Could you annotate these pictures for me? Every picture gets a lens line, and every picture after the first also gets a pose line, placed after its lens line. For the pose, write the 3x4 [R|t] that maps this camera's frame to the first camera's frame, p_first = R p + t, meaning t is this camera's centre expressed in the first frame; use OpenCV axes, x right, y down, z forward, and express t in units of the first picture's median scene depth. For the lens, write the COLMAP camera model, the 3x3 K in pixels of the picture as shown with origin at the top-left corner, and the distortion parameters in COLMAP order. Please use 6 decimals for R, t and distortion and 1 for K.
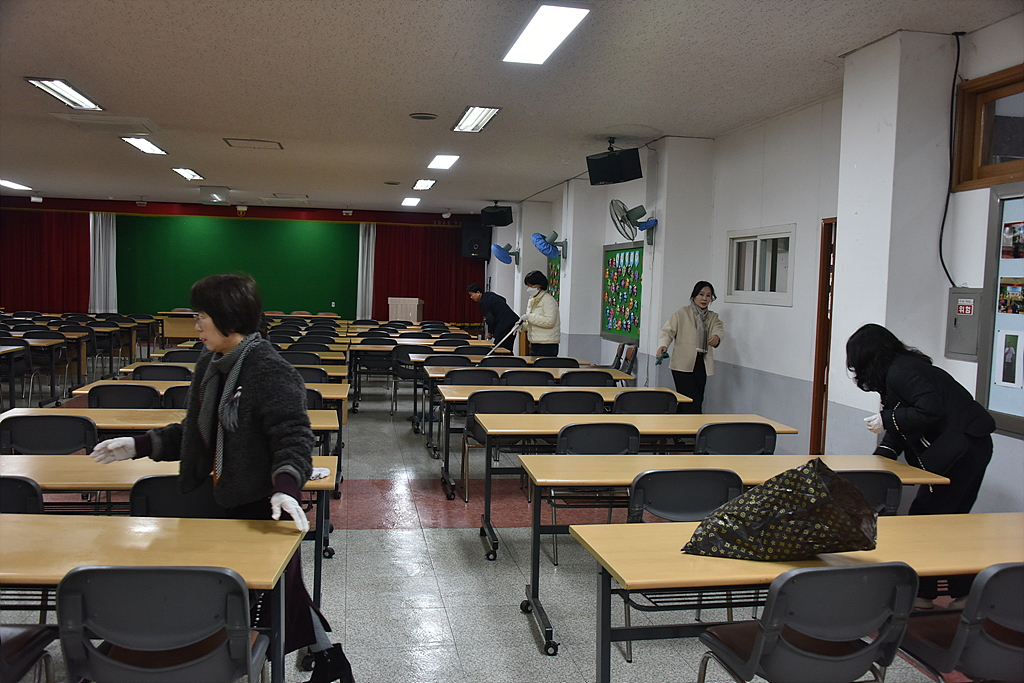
lens RADIAL K [[938.2, 0, 514.4], [0, 938.2, 344.5], [0, 0, 1]] dist [-0.010108, 0.020131]
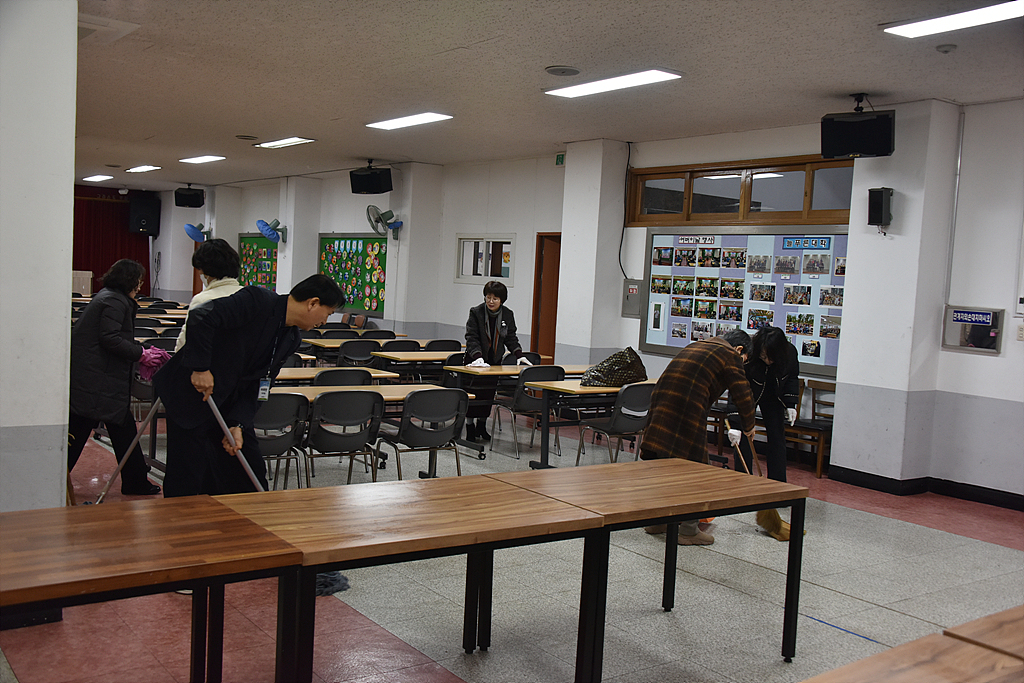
lens RADIAL K [[1010.0, 0, 511.8], [0, 1010.0, 342.9], [0, 0, 1]] dist [0.084539, 0.000000]
pose [[0.904205, -0.012439, 0.426917, -0.390138], [0.003617, 0.999763, 0.021471, 0.014600], [-0.427083, -0.017870, 0.904036, -0.471802]]
